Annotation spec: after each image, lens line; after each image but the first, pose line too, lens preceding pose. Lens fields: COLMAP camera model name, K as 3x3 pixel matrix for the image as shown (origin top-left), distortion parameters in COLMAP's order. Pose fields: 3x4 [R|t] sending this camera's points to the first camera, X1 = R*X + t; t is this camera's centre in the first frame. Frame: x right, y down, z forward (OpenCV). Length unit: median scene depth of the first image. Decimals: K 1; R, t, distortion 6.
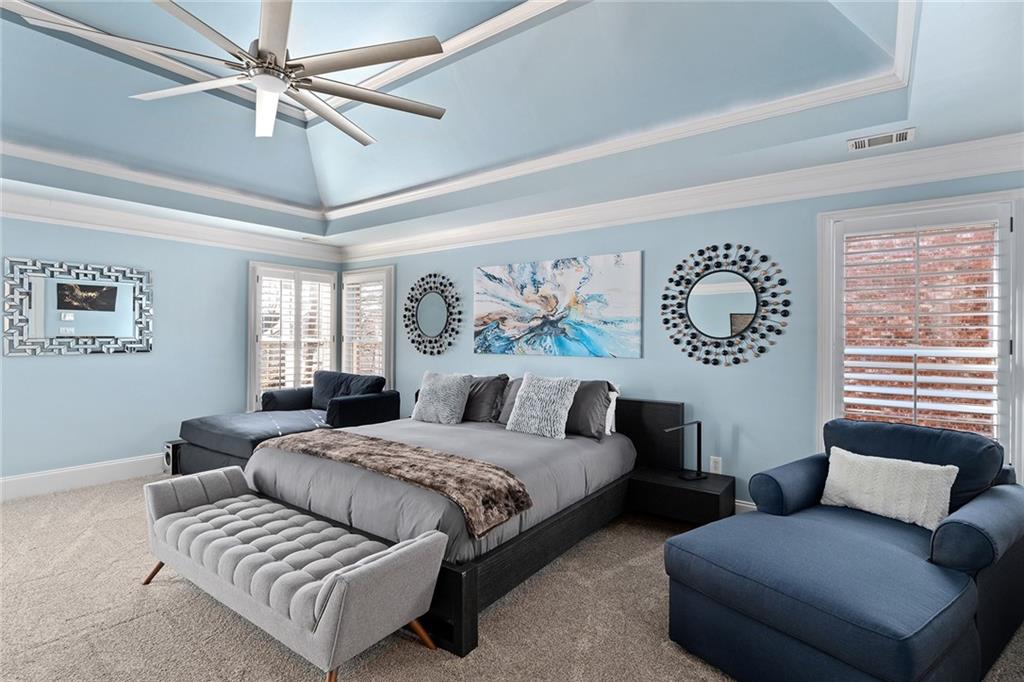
lens RADIAL K [[497.5, 0, 513.9], [0, 497.5, 336.0], [0, 0, 1]] dist [-0.021495, 0.000885]
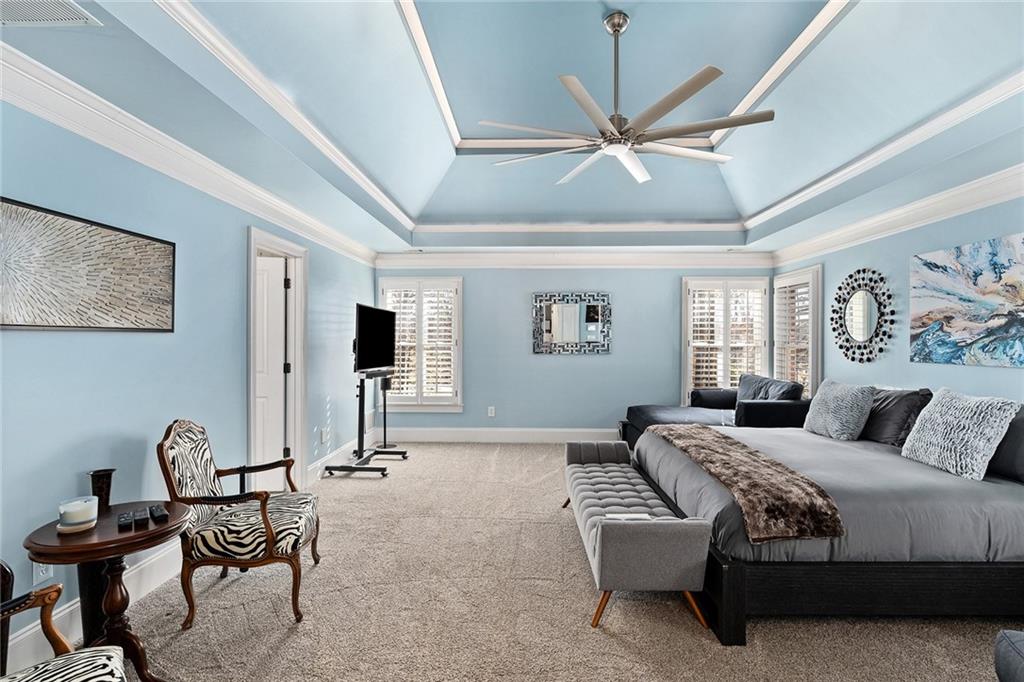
lens RADIAL K [[497.5, 0, 513.2], [0, 497.5, 343.5], [0, 0, 1]] dist [-0.021495, 0.000885]
pose [[0.552878, 0.001698, -0.833261, 0.239623], [0.003431, 0.999985, 0.004314, -0.000929], [0.833255, -0.005244, 0.552863, 0.019521]]
